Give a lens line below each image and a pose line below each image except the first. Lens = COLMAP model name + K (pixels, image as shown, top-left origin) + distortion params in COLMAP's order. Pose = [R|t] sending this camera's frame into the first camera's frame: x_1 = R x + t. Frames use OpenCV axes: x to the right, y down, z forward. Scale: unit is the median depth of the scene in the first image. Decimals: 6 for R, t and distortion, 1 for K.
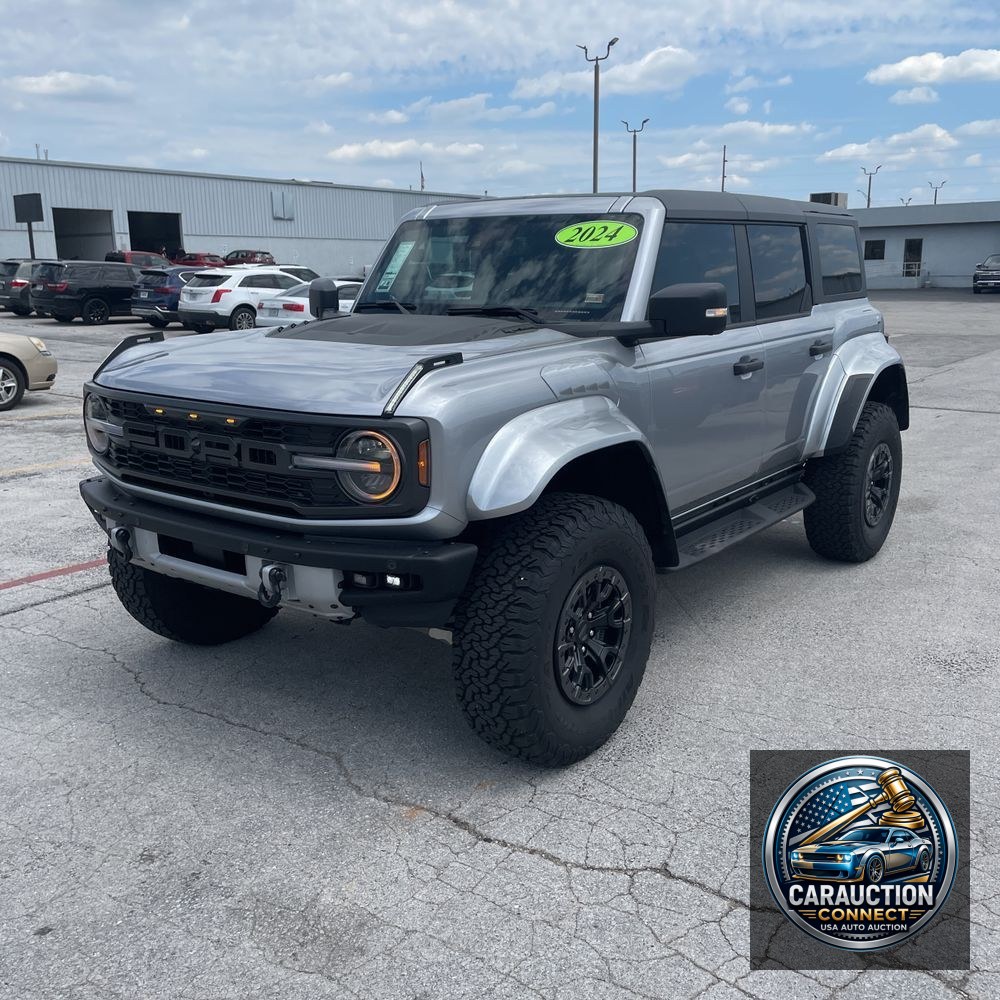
lens RADIAL K [[1044.1, 0, 500.0], [0, 1044.1, 500.0], [0, 0, 1]] dist [0.013343, -0.014079]
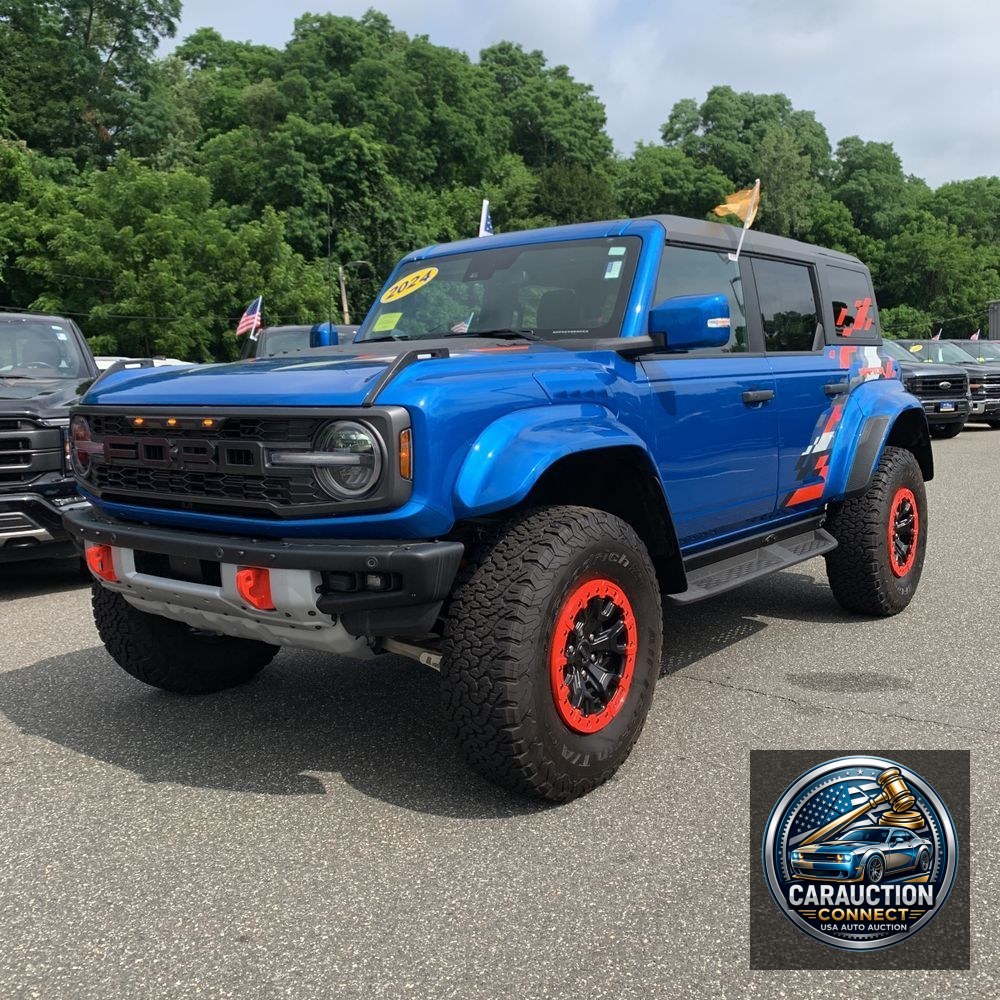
lens RADIAL K [[1044.1, 0, 500.0], [0, 1044.1, 500.0], [0, 0, 1]] dist [0.013343, -0.014079]
pose [[0.999469, -0.012292, -0.030190, 0.035765], [0.008650, 0.992983, -0.117938, 0.104187], [0.031427, 0.117614, 0.992562, 0.060553]]
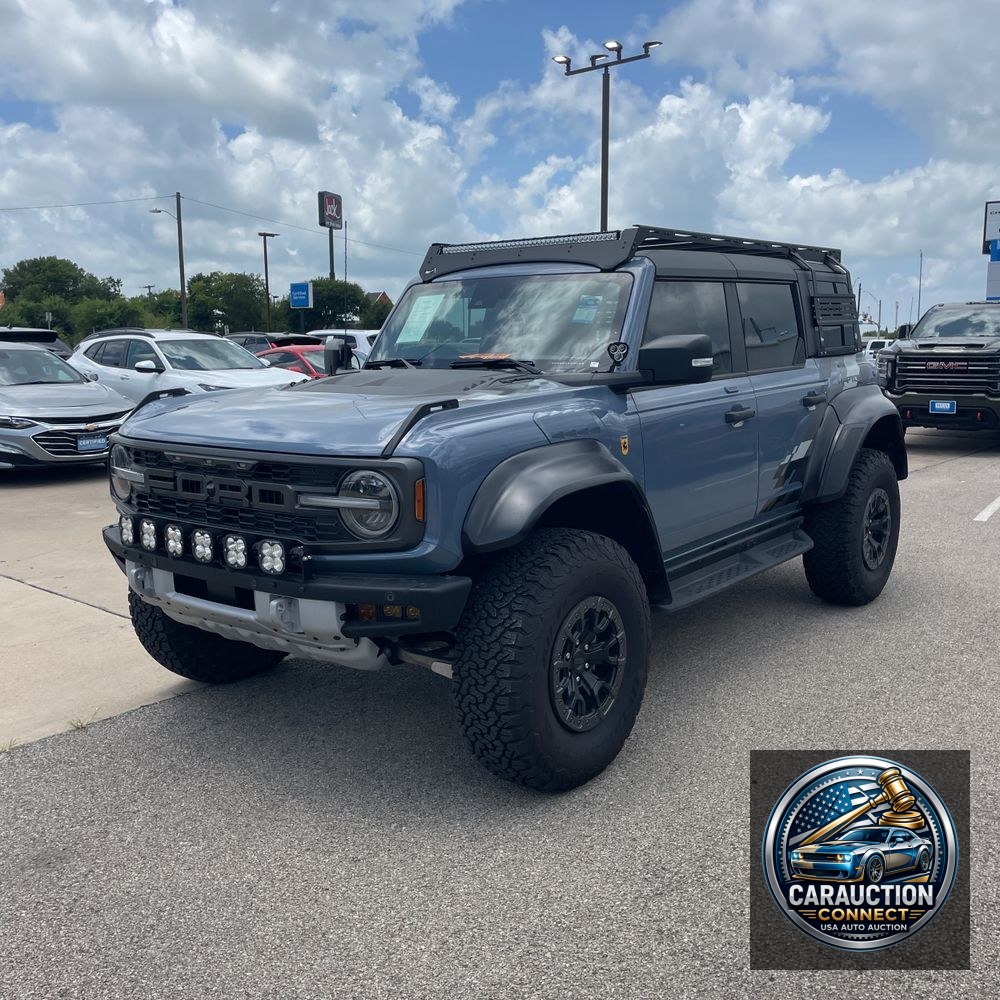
lens RADIAL K [[1044.1, 0, 500.0], [0, 1044.1, 500.0], [0, 0, 1]] dist [0.013343, -0.014079]
pose [[0.999567, -0.008889, -0.028051, 0.033886], [0.007032, 0.997819, -0.065638, 0.030854], [0.028574, 0.065413, 0.997449, -0.054219]]
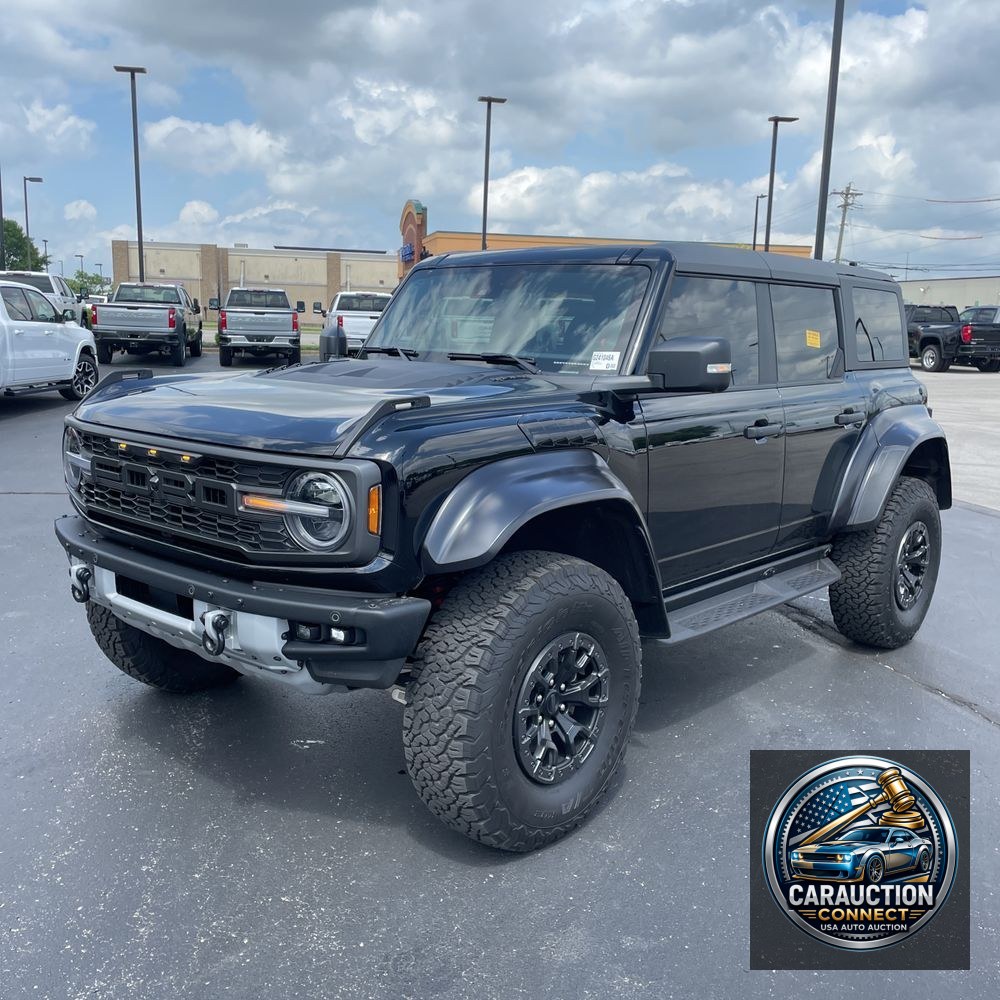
lens RADIAL K [[1044.1, 0, 500.0], [0, 1044.1, 500.0], [0, 0, 1]] dist [0.013343, -0.014079]
pose [[0.996250, 0.047331, -0.072424, 0.093642], [-0.051928, 0.996664, -0.062959, 0.008155], [0.069203, 0.066484, 0.995385, 0.065306]]
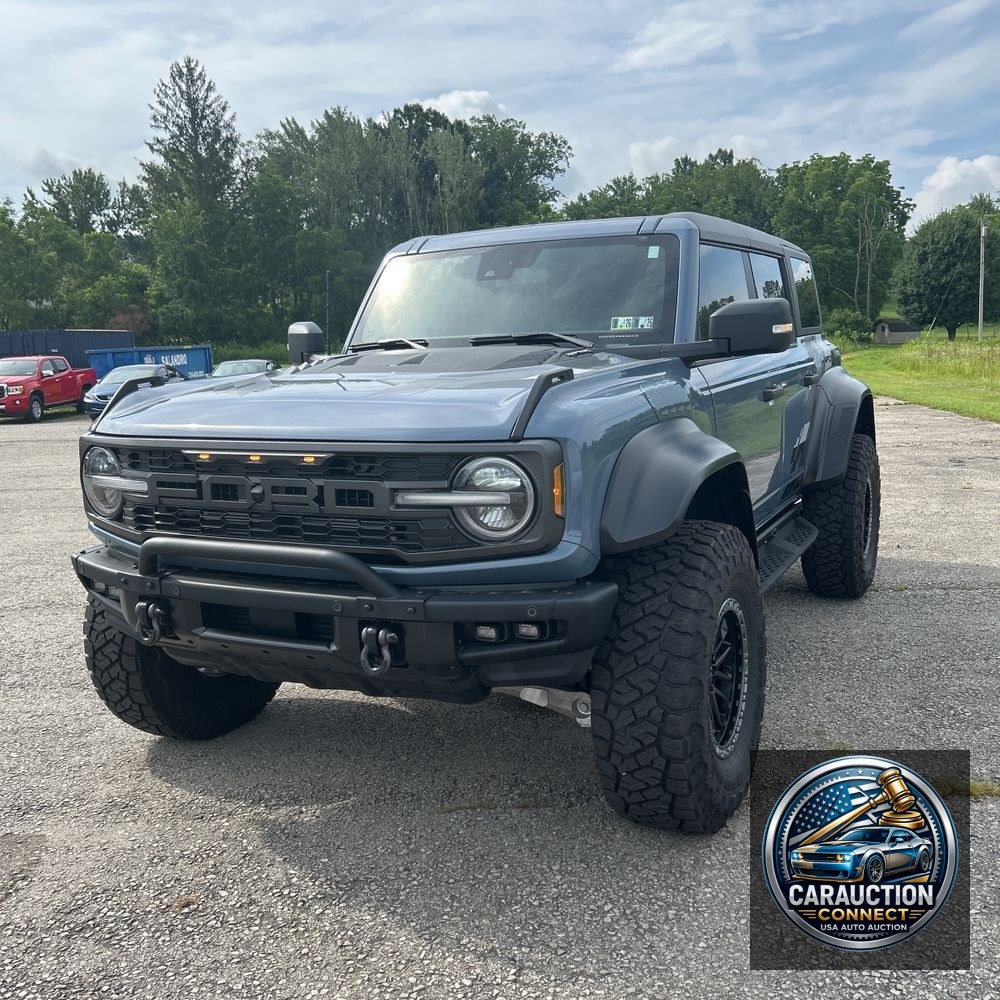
lens RADIAL K [[1044.1, 0, 500.0], [0, 1044.1, 500.0], [0, 0, 1]] dist [0.013343, -0.014079]
pose [[0.983401, -0.058377, 0.171798, -0.237962], [0.071388, 0.994950, -0.070554, 0.026386], [-0.166811, 0.081647, 0.982603, 0.136484]]
